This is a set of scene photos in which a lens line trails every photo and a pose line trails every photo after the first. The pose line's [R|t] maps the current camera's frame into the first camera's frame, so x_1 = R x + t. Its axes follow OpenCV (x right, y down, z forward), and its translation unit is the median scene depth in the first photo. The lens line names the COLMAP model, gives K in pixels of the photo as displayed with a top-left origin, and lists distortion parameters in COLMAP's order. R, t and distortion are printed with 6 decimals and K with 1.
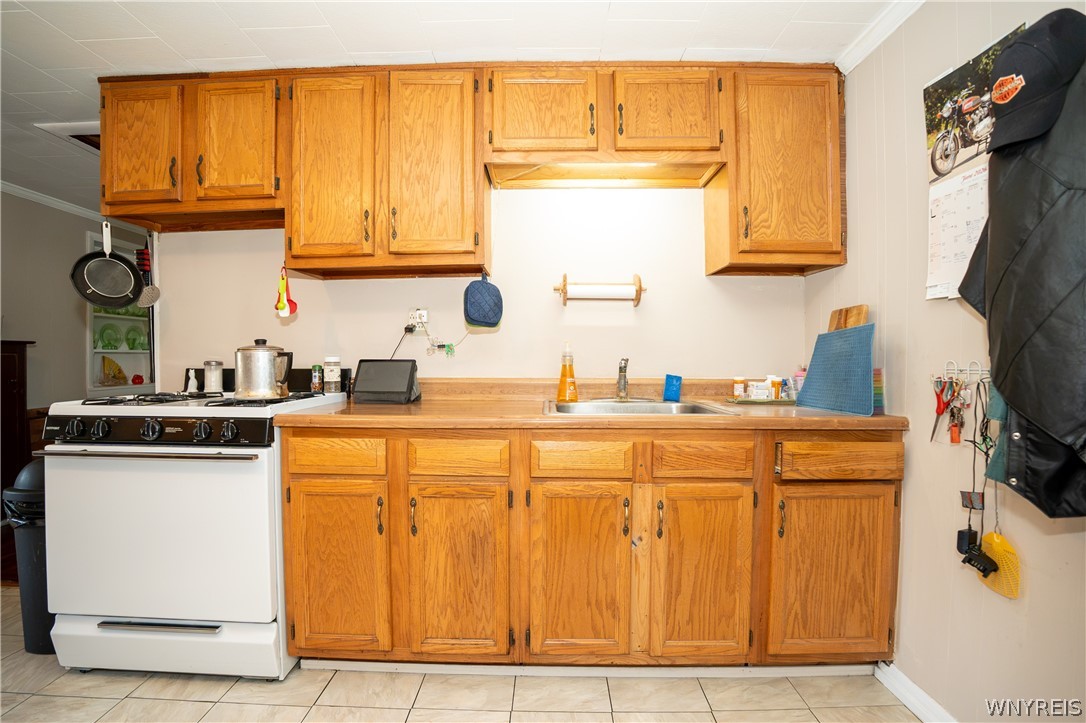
lens RADIAL K [[474.5, 0, 543.2], [0, 474.5, 364.3], [0, 0, 1]] dist [-0.054466, 0.006646]
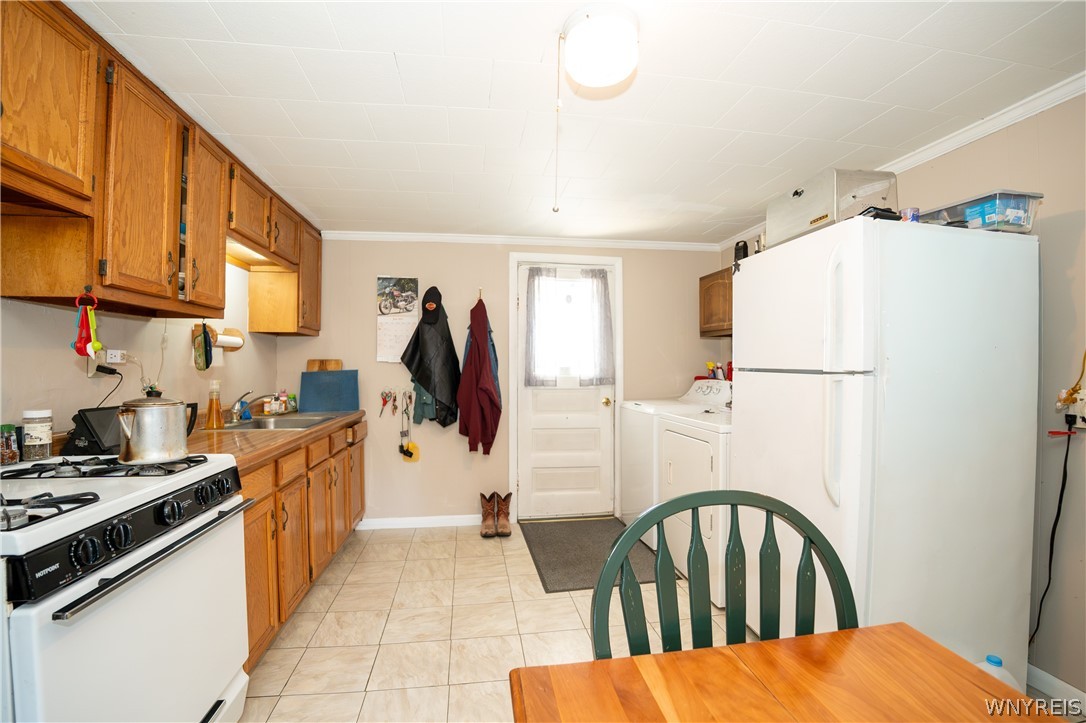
lens RADIAL K [[474.5, 0, 541.5], [0, 474.5, 368.1], [0, 0, 1]] dist [-0.054466, 0.006646]
pose [[-0.159691, -0.004321, 0.987158, -1.554317], [0.019765, 0.999776, 0.007574, -0.087870], [-0.986969, 0.020721, -0.159569, 0.434725]]
